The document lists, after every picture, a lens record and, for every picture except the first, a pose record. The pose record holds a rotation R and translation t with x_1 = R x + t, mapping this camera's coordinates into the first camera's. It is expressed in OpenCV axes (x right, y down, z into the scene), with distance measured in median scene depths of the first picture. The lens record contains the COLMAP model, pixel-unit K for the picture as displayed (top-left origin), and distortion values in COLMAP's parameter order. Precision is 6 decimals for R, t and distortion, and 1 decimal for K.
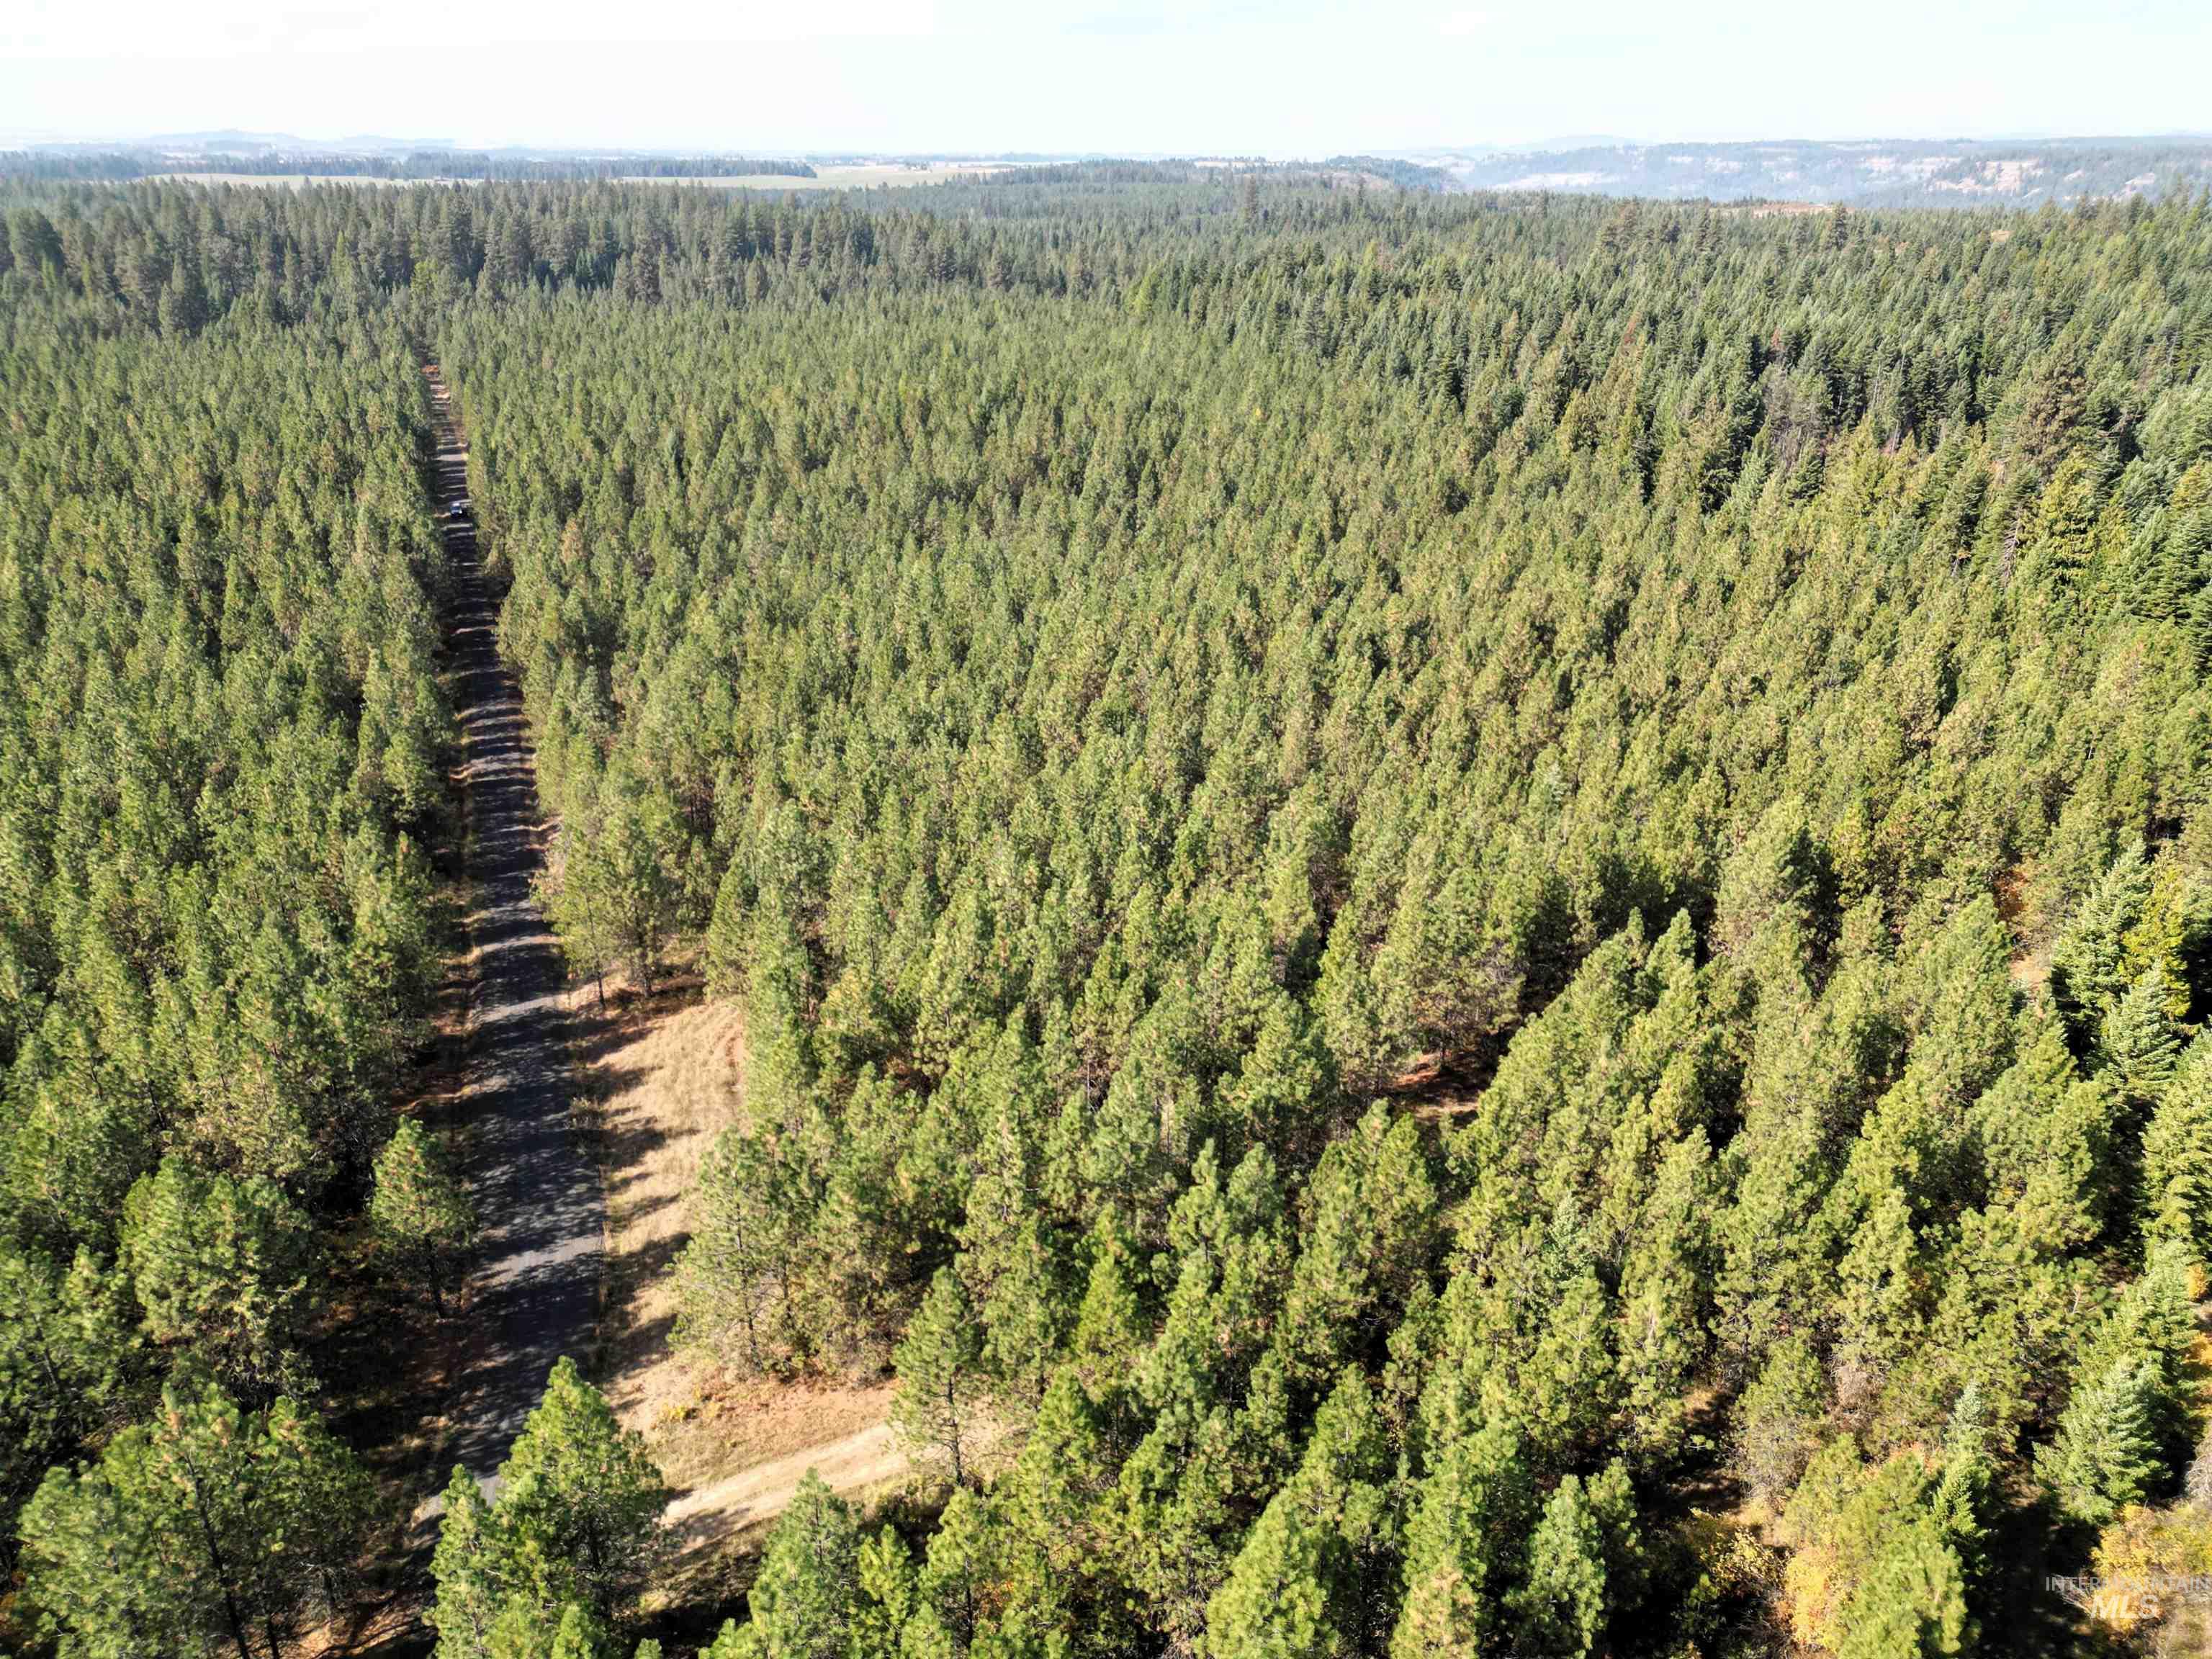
lens RADIAL K [[1560.9, 0, 1099.0], [0, 1560.9, 831.9], [0, 0, 1]] dist [0.065724, -0.039090]
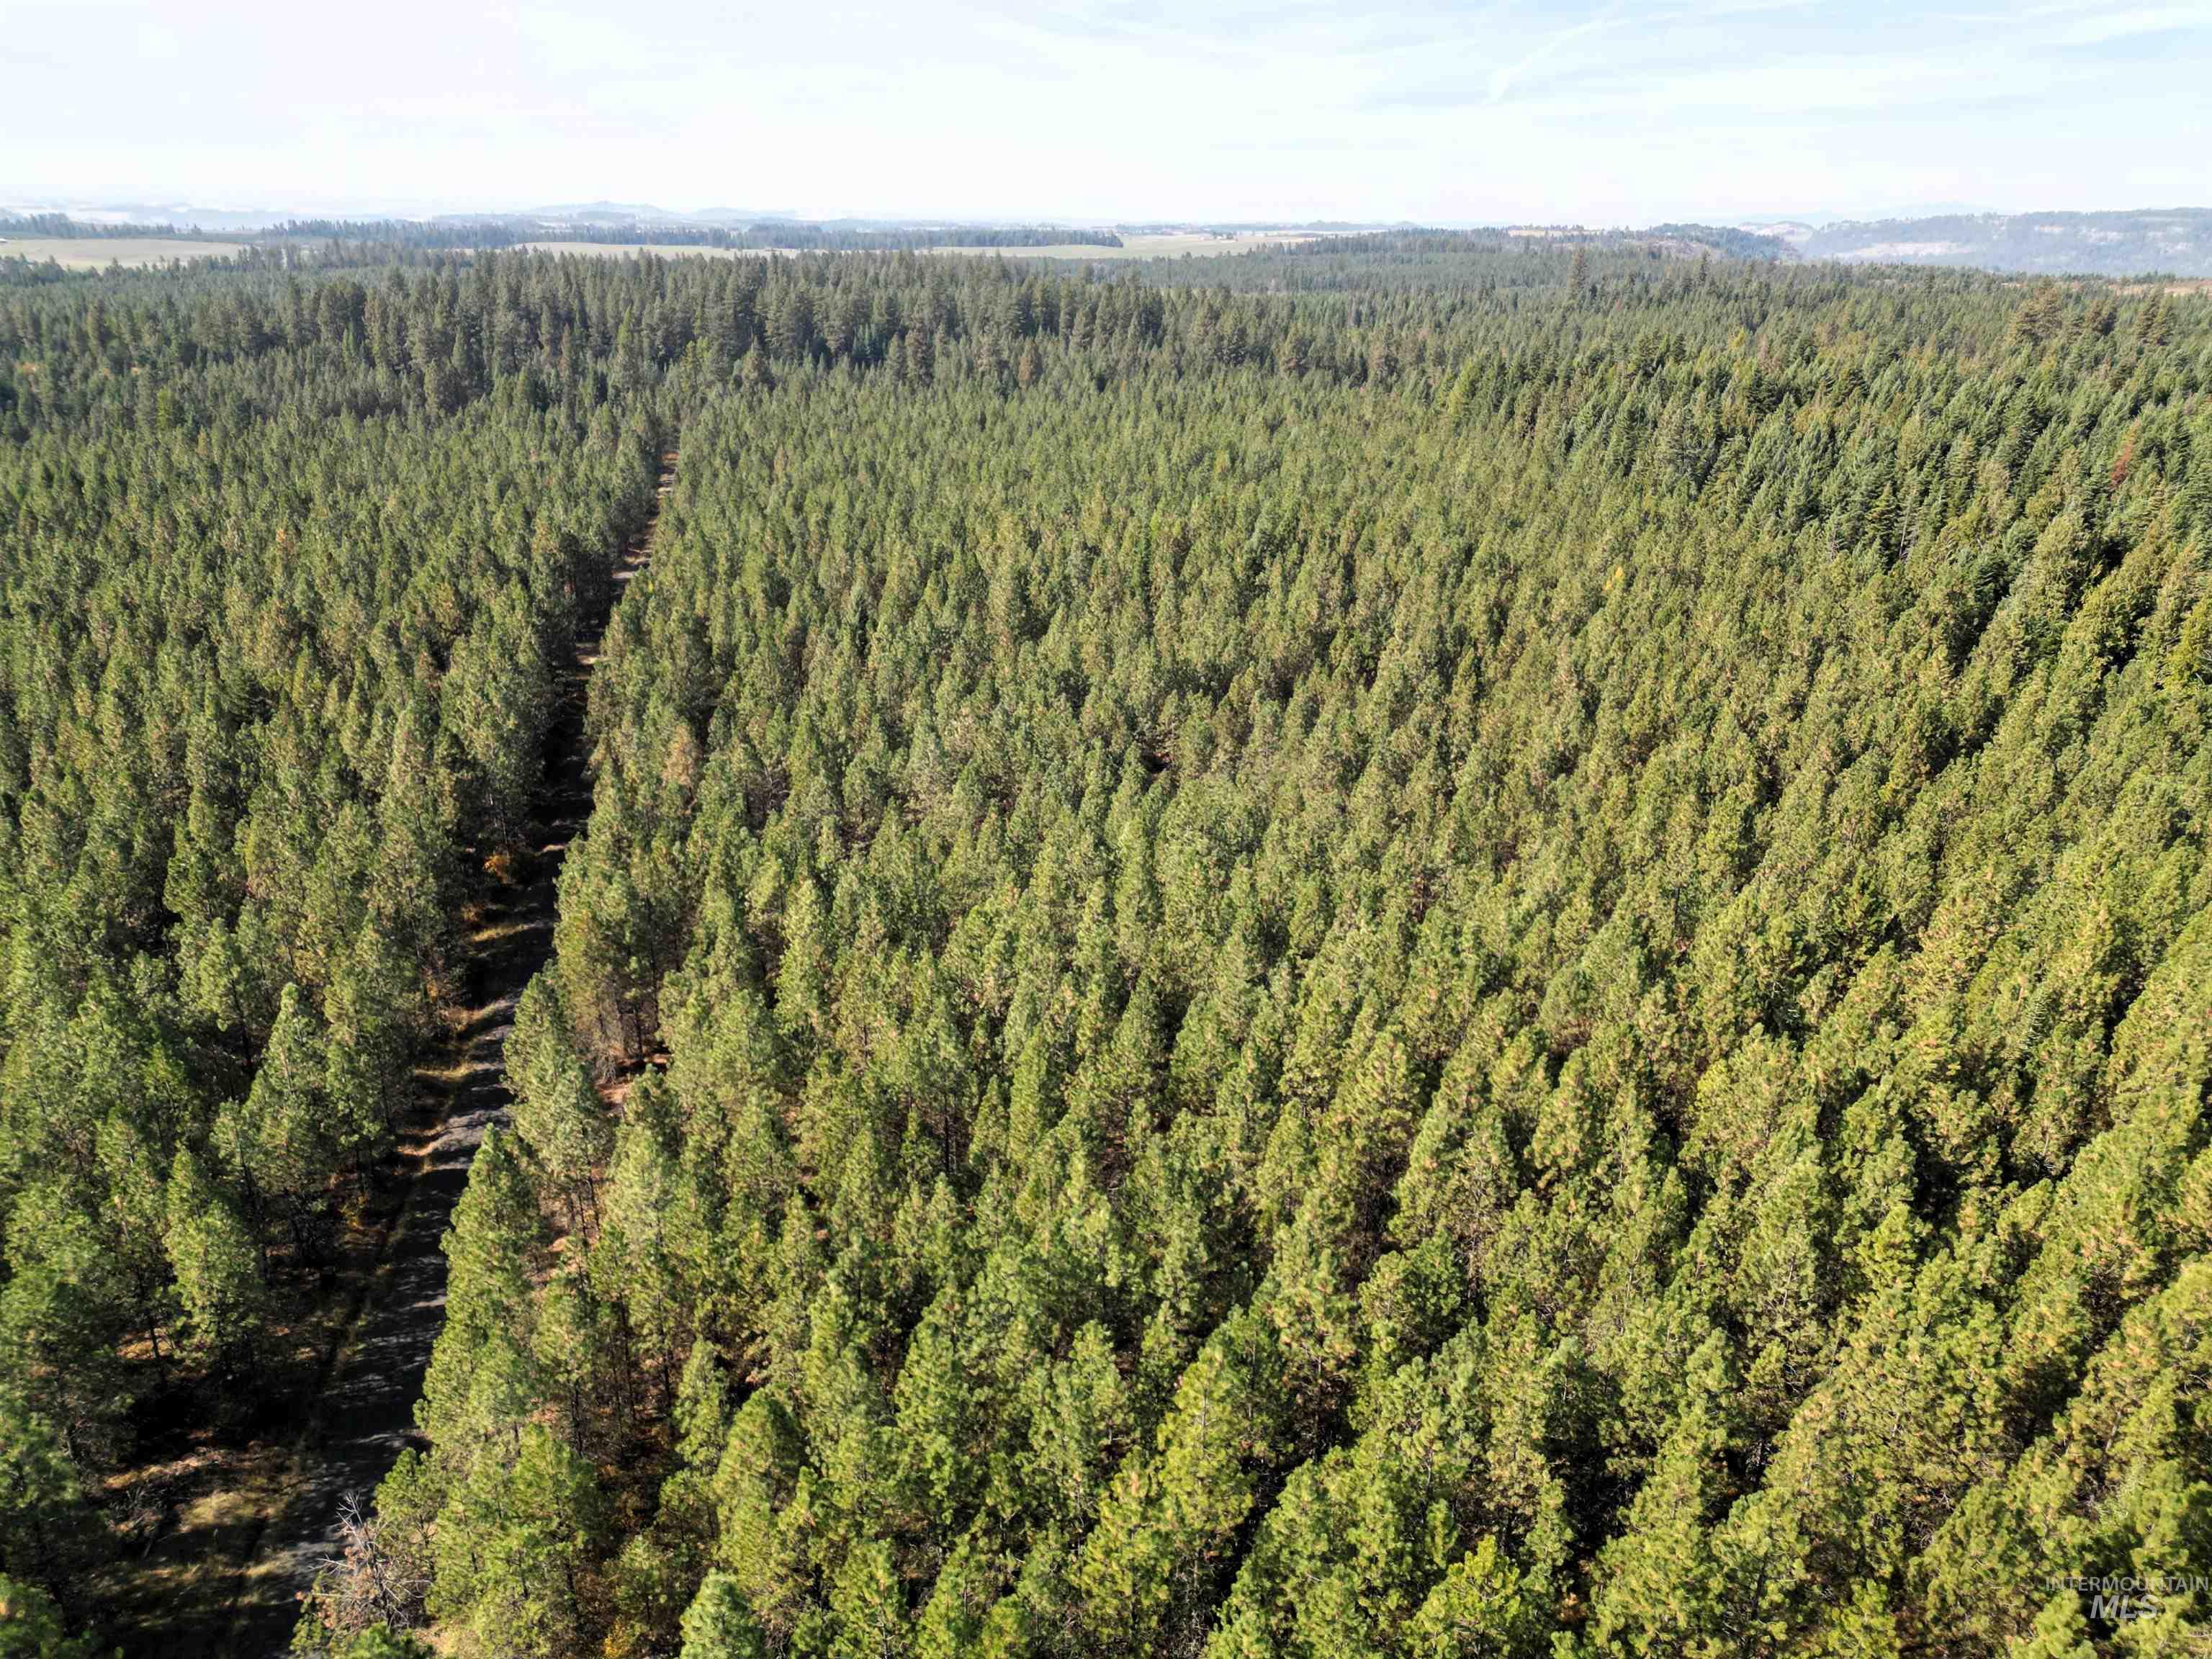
lens RADIAL K [[1560.9, 0, 1099.0], [0, 1560.9, 831.9], [0, 0, 1]] dist [0.065724, -0.039090]
pose [[0.983742, 0.068516, -0.166002, -0.006661], [-0.074568, 0.996749, -0.030499, -0.066850], [0.163373, 0.042382, 0.985654, 0.144057]]
